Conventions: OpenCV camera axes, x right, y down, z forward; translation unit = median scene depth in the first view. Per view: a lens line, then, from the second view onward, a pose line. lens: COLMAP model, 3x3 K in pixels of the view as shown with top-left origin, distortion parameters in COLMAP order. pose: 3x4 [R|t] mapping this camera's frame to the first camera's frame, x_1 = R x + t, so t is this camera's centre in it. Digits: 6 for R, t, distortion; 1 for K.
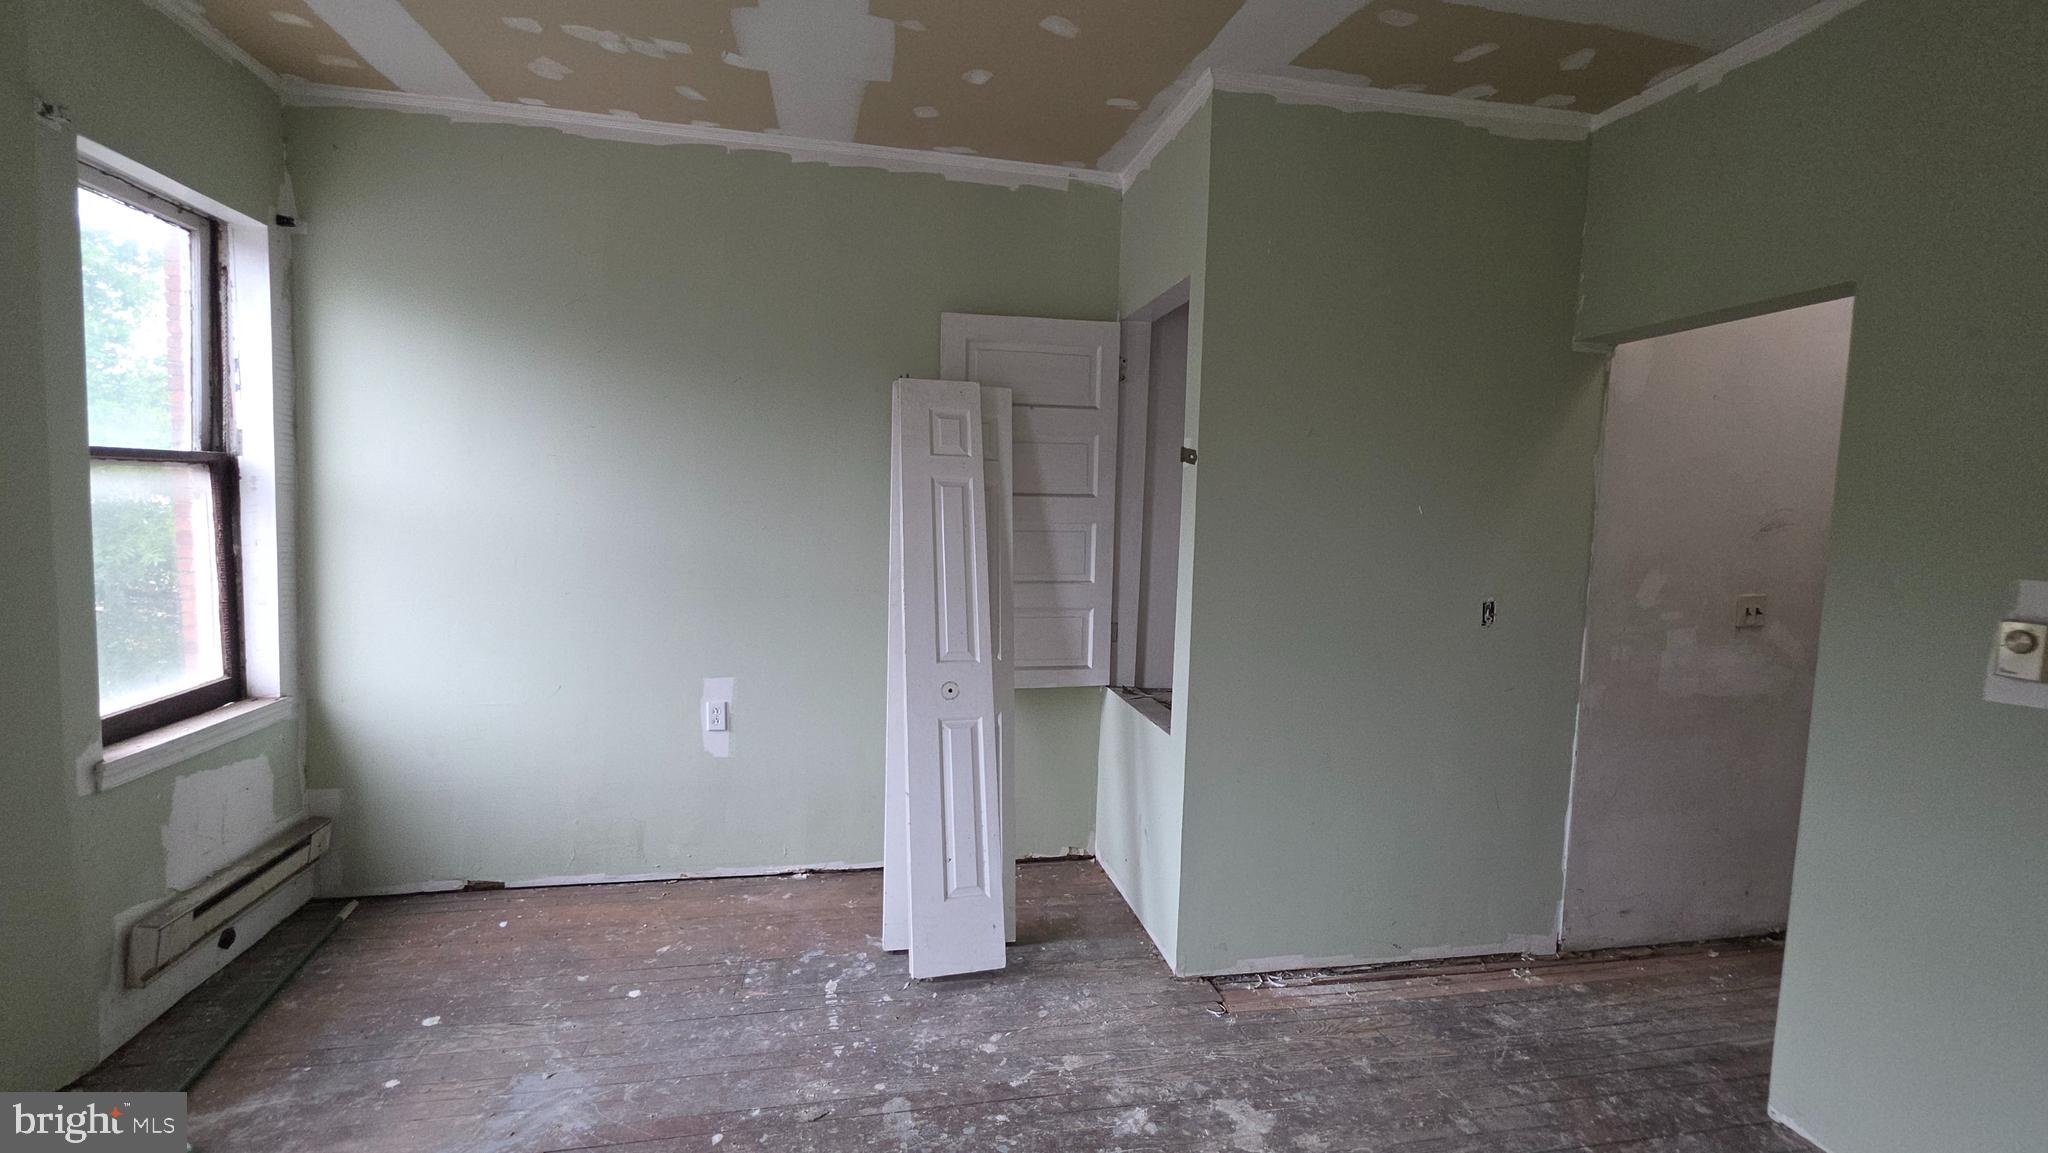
lens RADIAL K [[823.2, 0, 1014.6], [0, 823.2, 571.0], [0, 0, 1]] dist [0.001282, -0.000694]
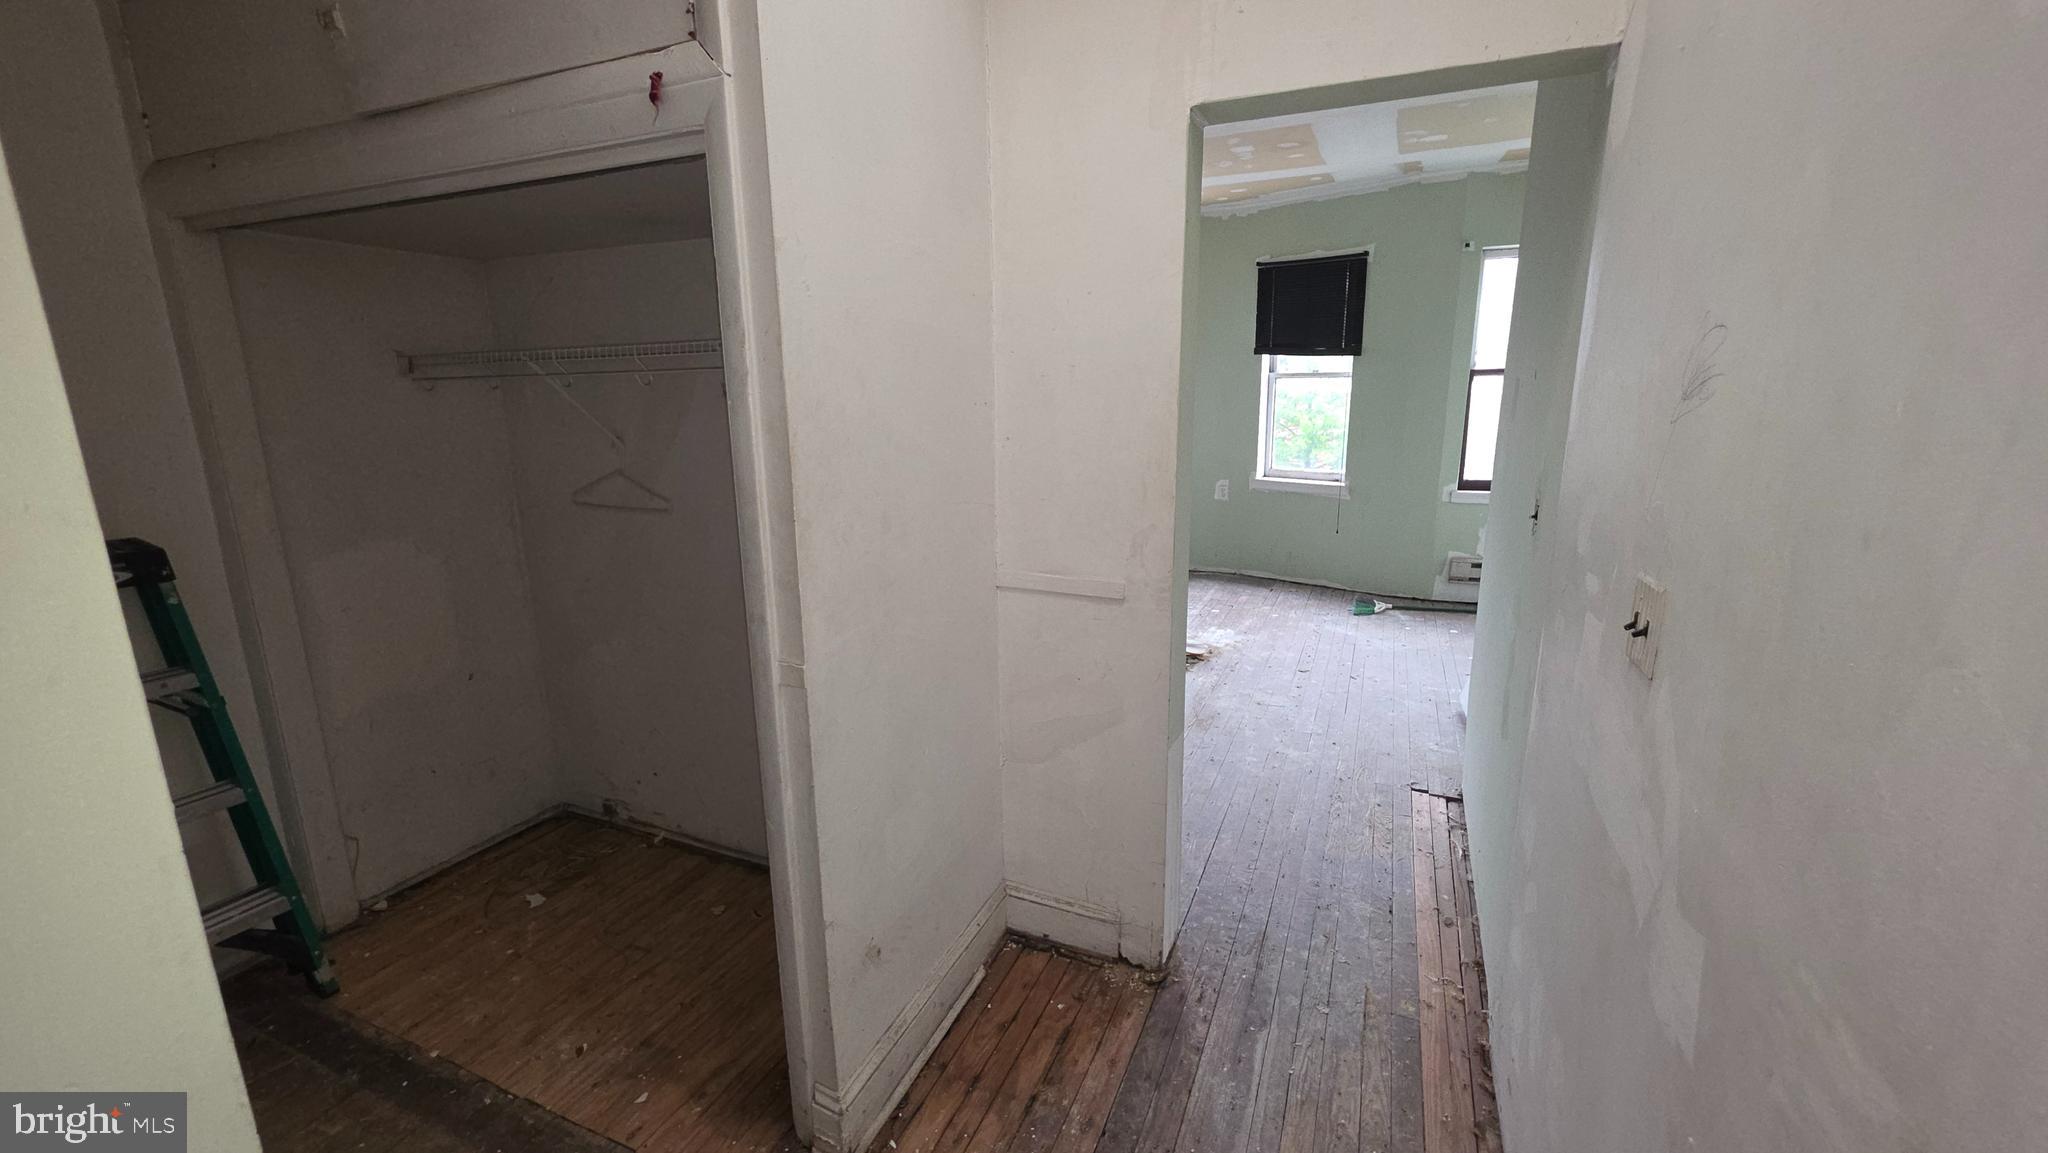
lens RADIAL K [[823.2, 0, 1023.5], [0, 823.2, 573.2], [0, 0, 1]] dist [0.001282, -0.000694]
pose [[-0.566249, 0.170876, -0.806327, 1.841835], [-0.057812, 0.967631, 0.245658, -0.084551], [0.822204, 0.185719, -0.538042, 1.324308]]
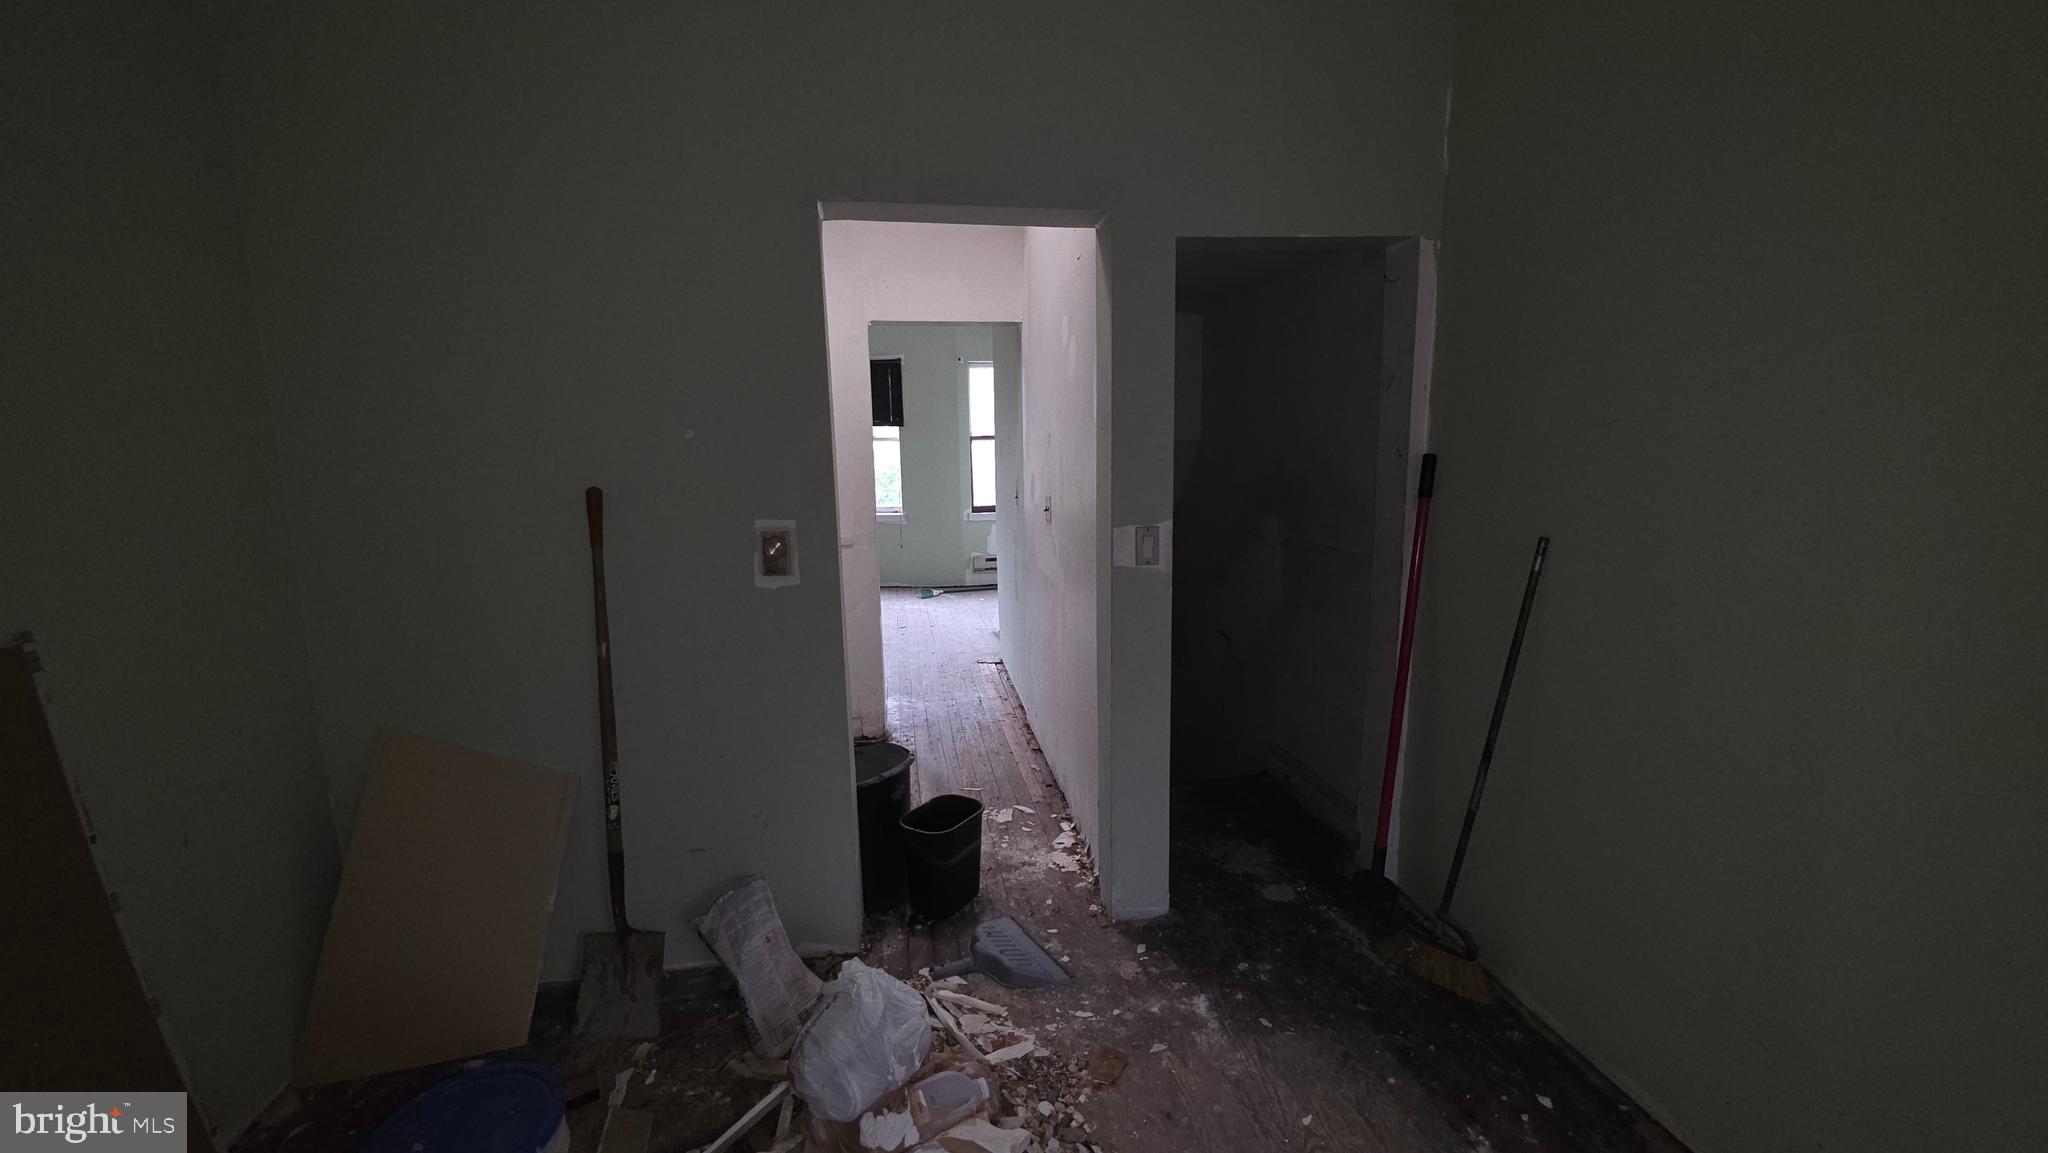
lens RADIAL K [[823.2, 0, 1026.3], [0, 823.2, 580.2], [0, 0, 1]] dist [0.001282, -0.000694]
pose [[-0.028015, 0.142968, -0.989331, 2.949148], [-0.058271, 0.987803, 0.144397, -0.051076], [0.997908, 0.061694, -0.019343, 1.366338]]
